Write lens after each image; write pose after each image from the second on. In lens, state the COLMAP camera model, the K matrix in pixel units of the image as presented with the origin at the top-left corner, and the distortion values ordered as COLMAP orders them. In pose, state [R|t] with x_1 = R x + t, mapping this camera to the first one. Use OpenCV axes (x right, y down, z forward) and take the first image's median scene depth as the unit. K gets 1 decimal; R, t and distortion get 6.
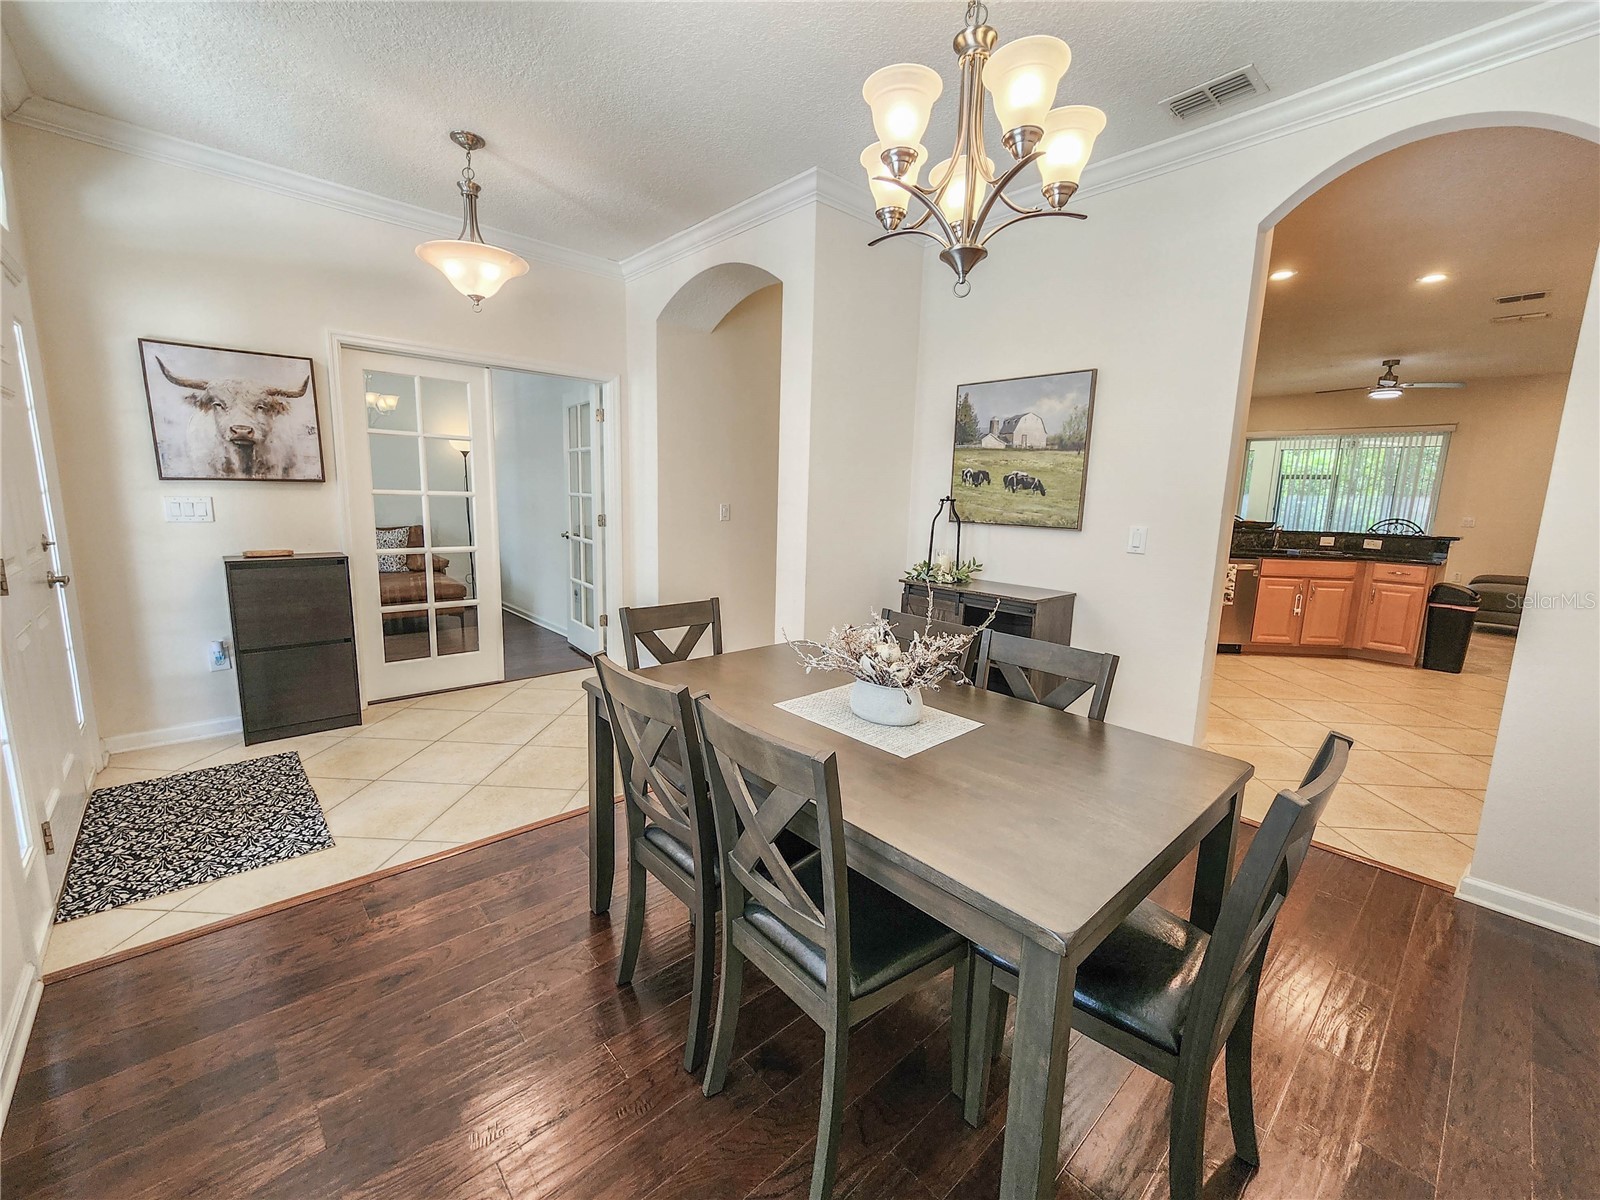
lens RADIAL K [[659.5, 0, 800.0], [0, 659.5, 595.2], [0, 0, 1]] dist [0.006776, 0.000224]
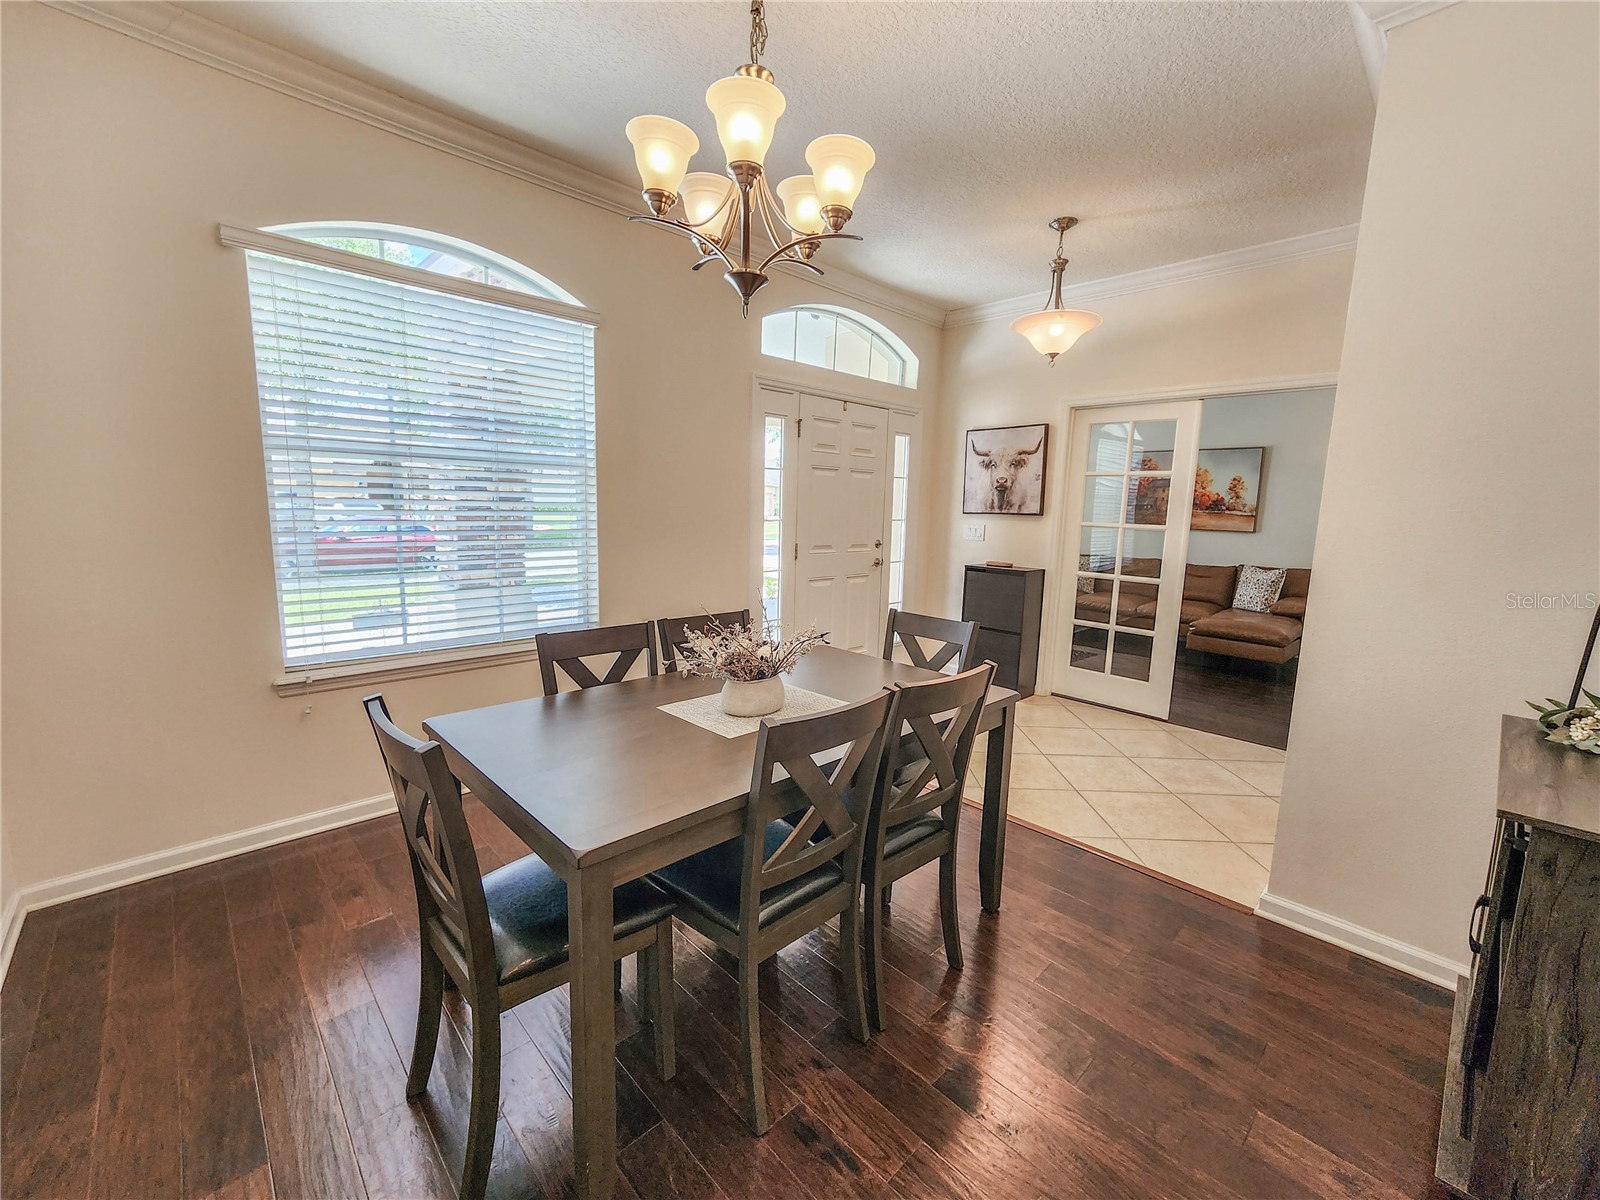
lens RADIAL K [[659.5, 0, 800.0], [0, 659.5, 595.2], [0, 0, 1]] dist [0.006776, 0.000224]
pose [[0.020064, 0.111356, -0.993578, 0.639004], [-0.186542, 0.976744, 0.105702, -0.068968], [0.982242, 0.183223, 0.040370, 0.536374]]
